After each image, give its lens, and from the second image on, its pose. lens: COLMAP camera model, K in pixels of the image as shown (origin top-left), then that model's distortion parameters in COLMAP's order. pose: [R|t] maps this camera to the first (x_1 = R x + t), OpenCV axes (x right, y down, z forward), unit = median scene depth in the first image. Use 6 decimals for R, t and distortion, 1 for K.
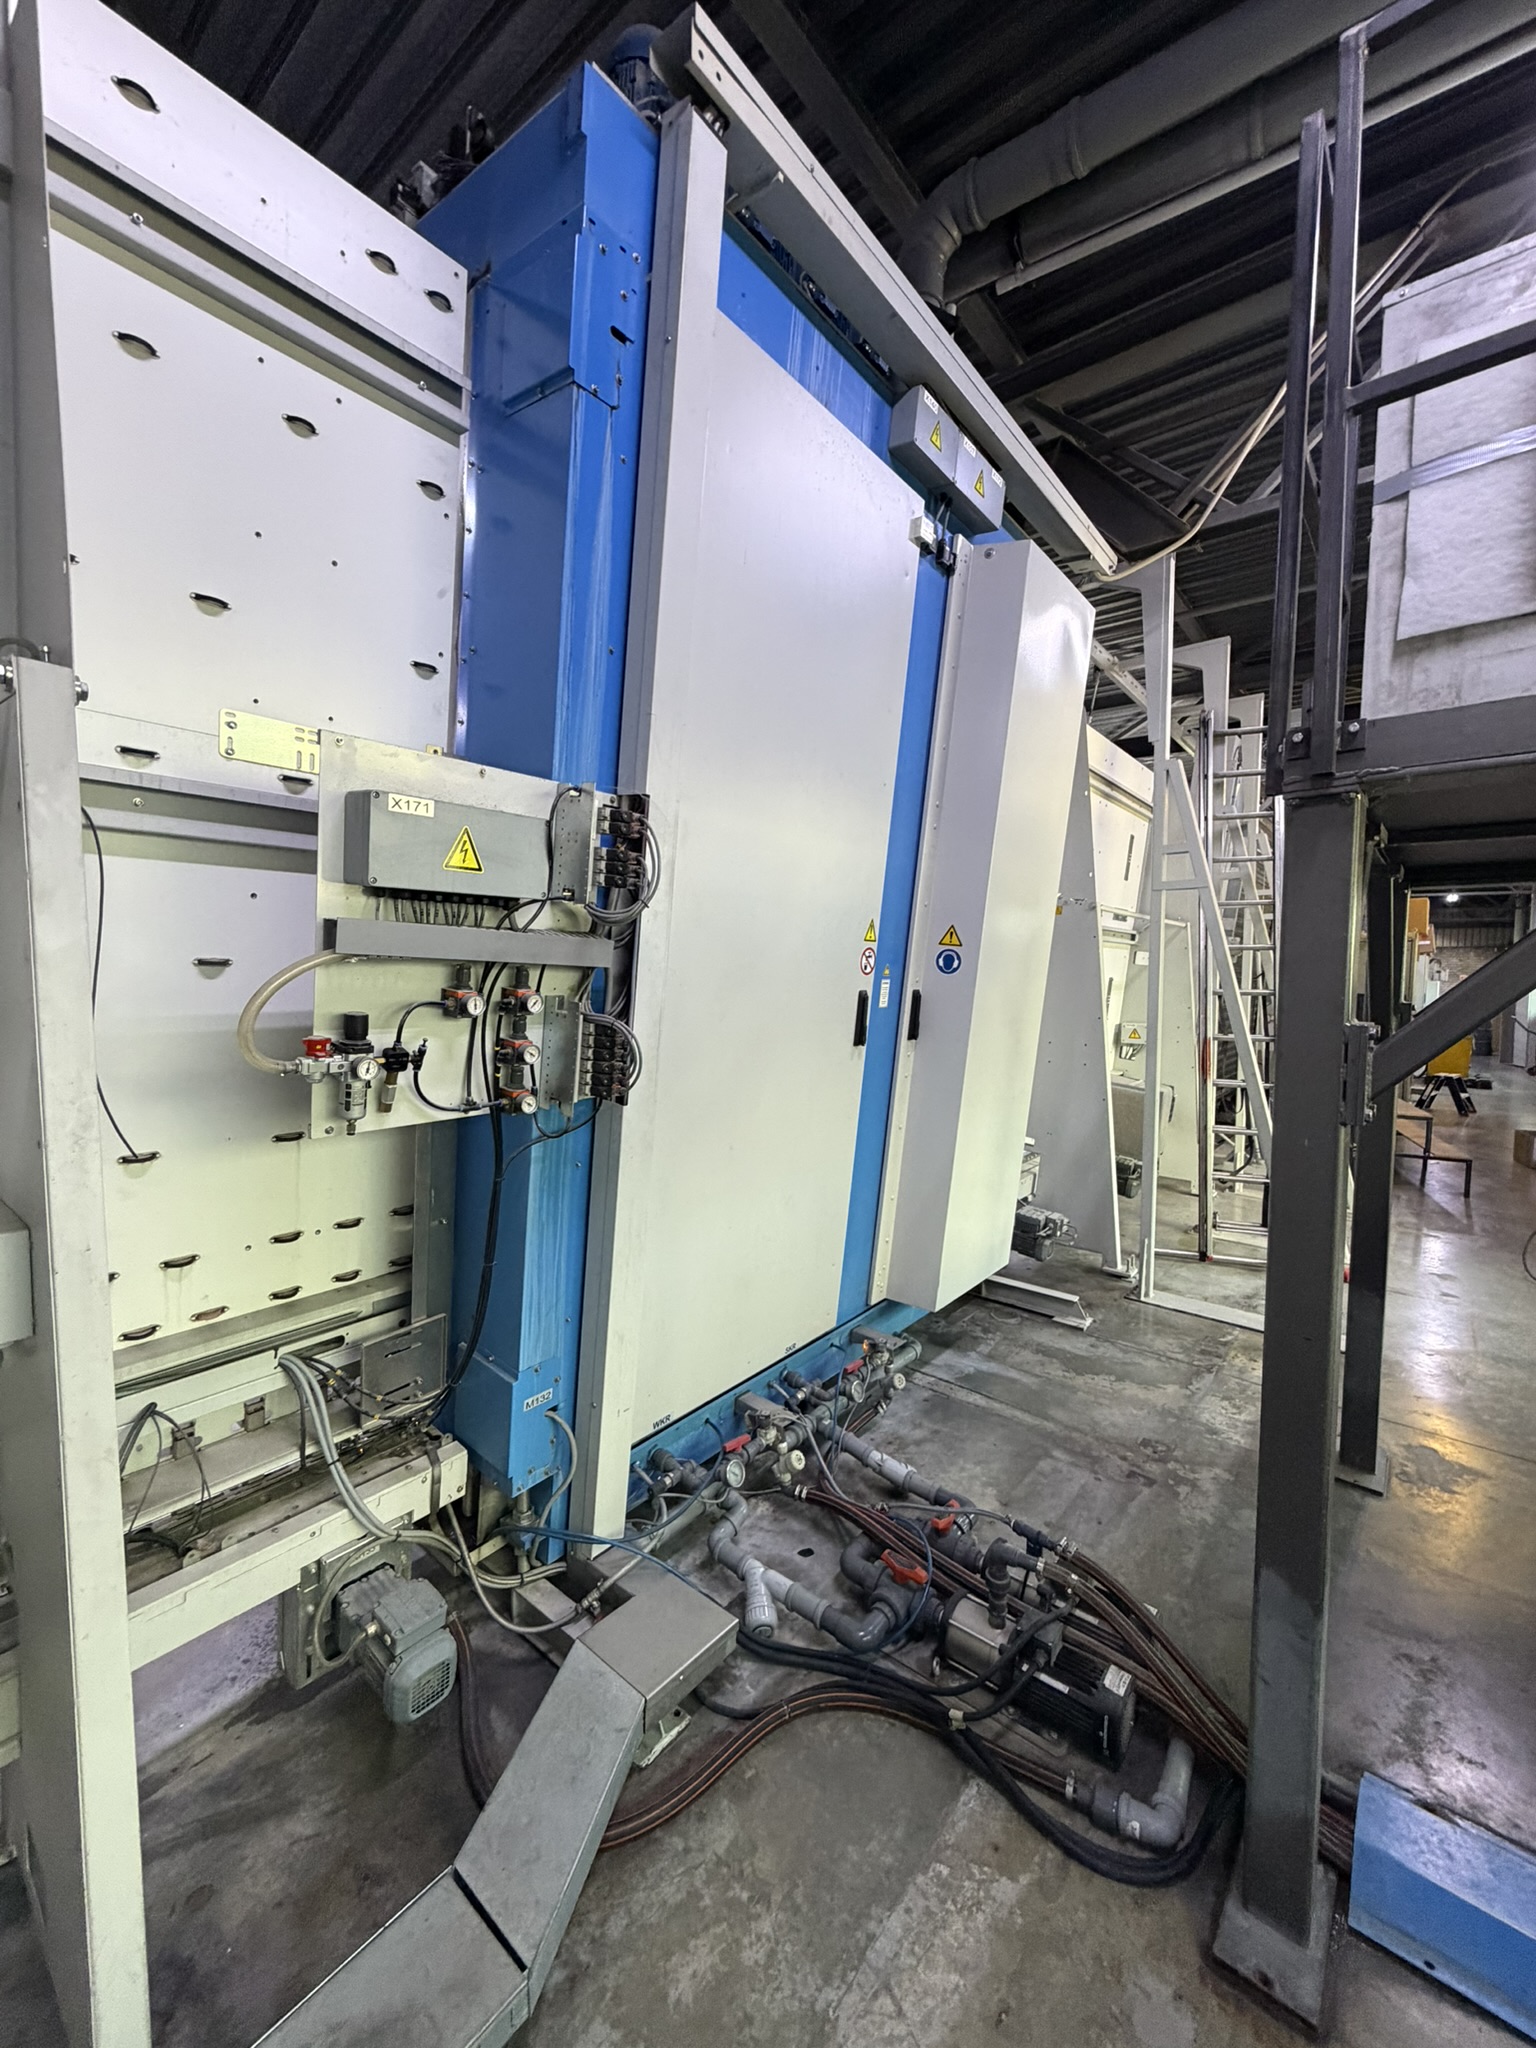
lens RADIAL K [[816.7, 0, 766.9], [0, 816.7, 1019.2], [0, 0, 1]] dist [0.000647, -0.000375]
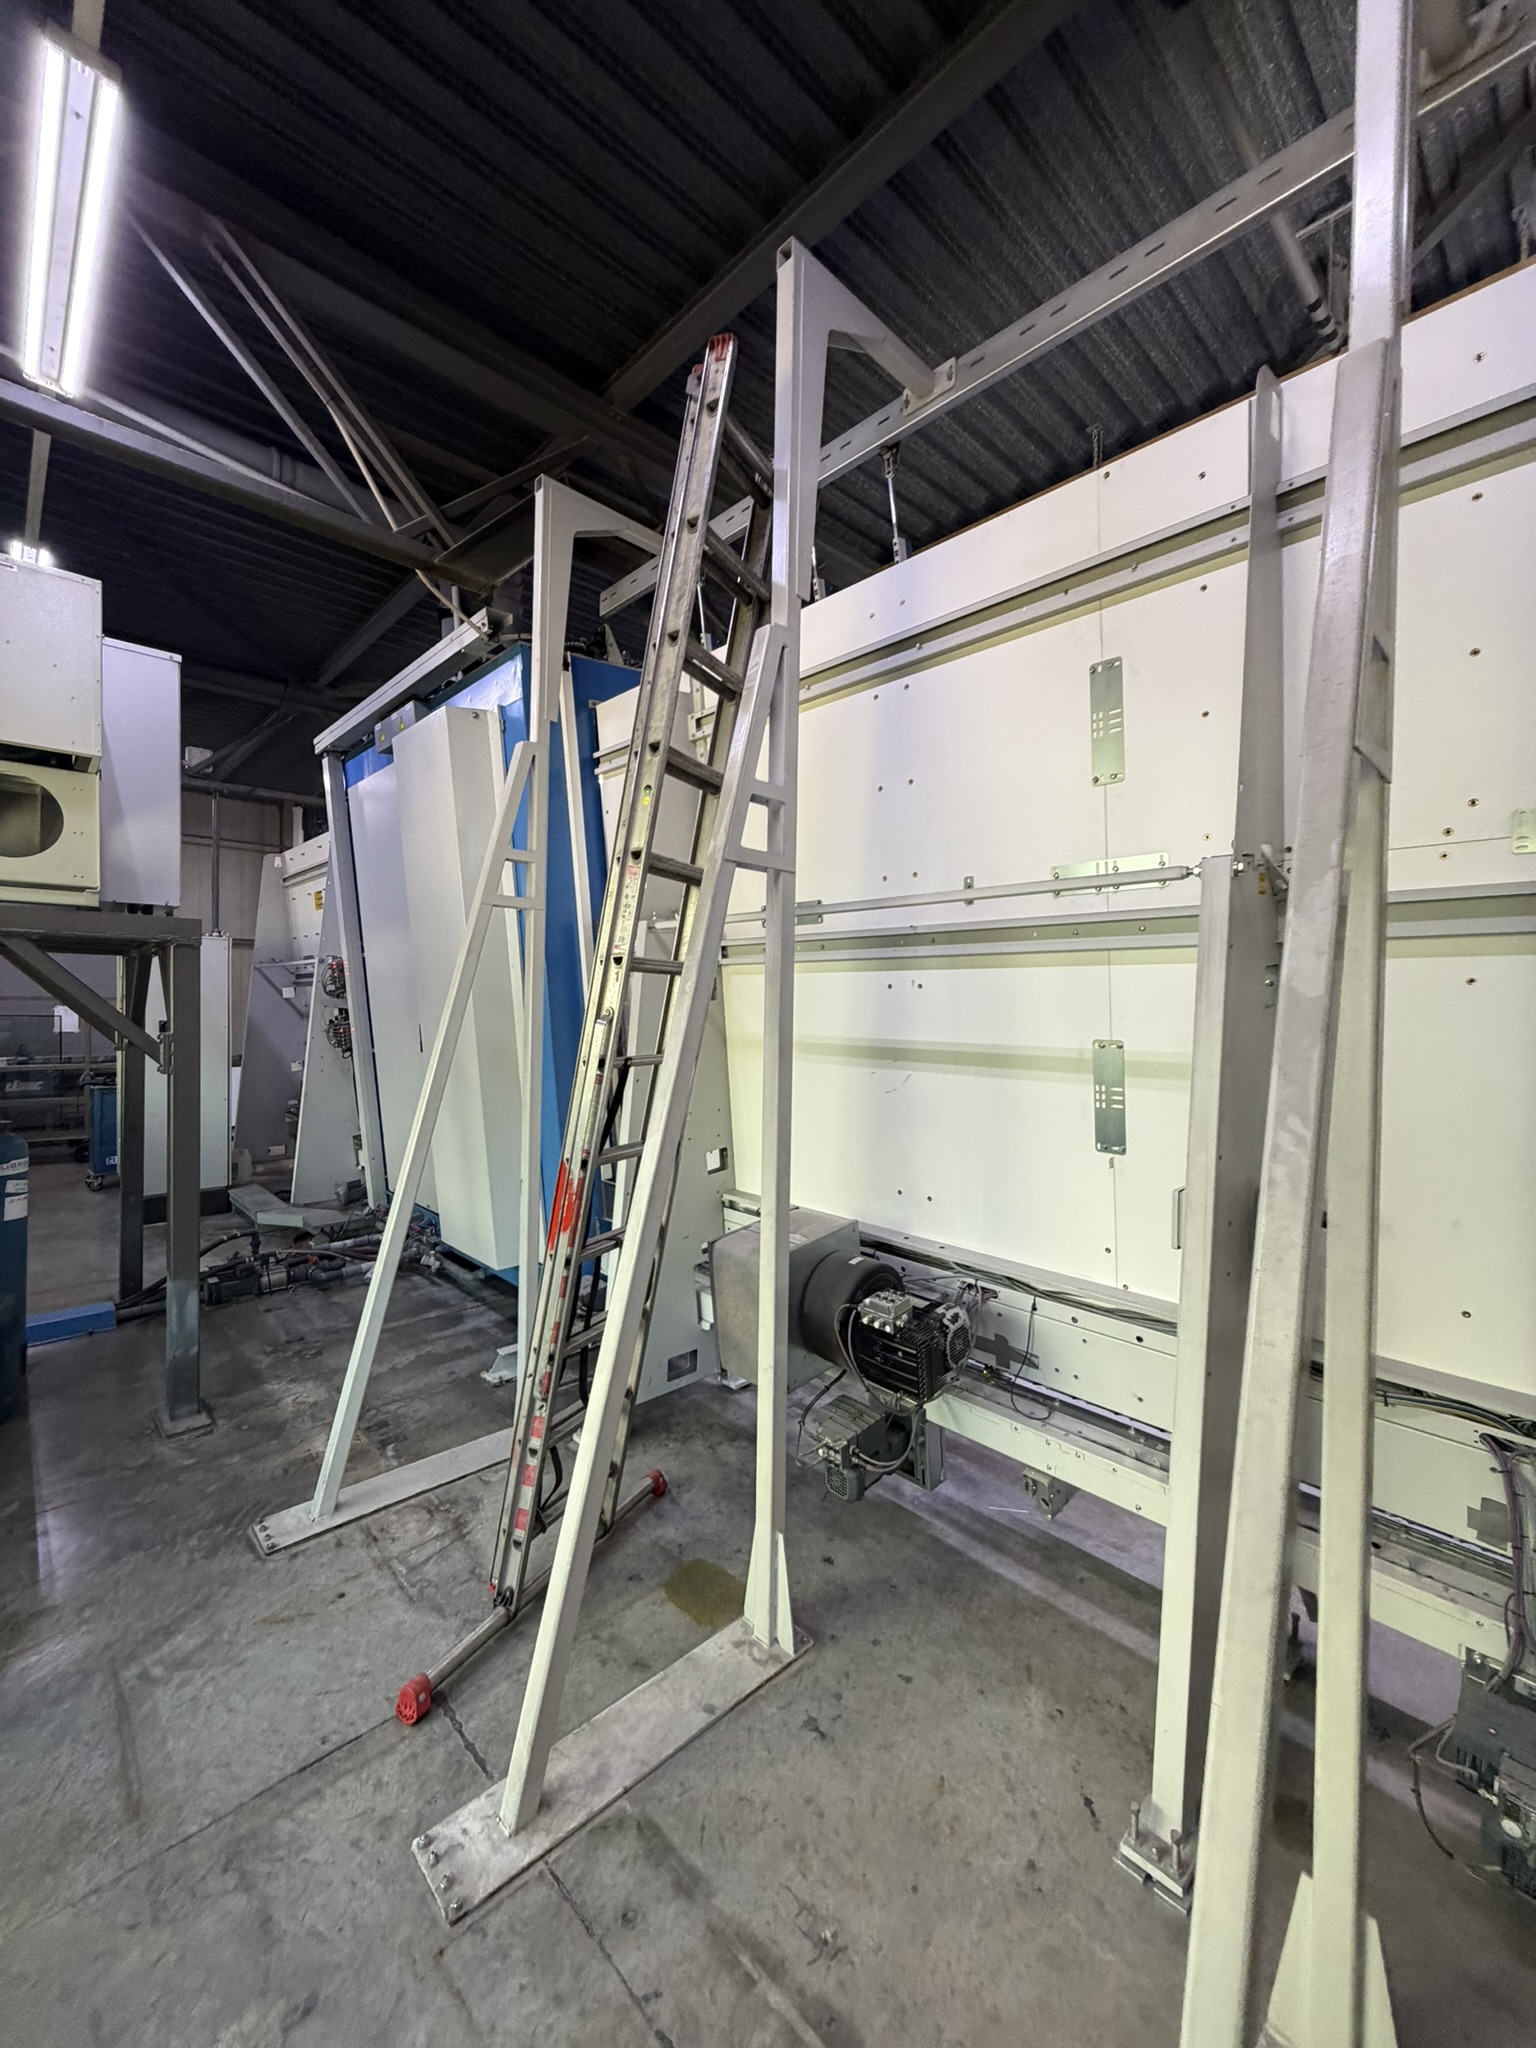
lens RADIAL K [[816.7, 0, 766.9], [0, 816.7, 1019.2], [0, 0, 1]] dist [0.000647, -0.000375]
pose [[-0.118572, 0.004631, -0.992935, 1.798416], [-0.076578, 0.996968, 0.013795, -0.122239], [0.989988, 0.077673, -0.117858, 1.931361]]
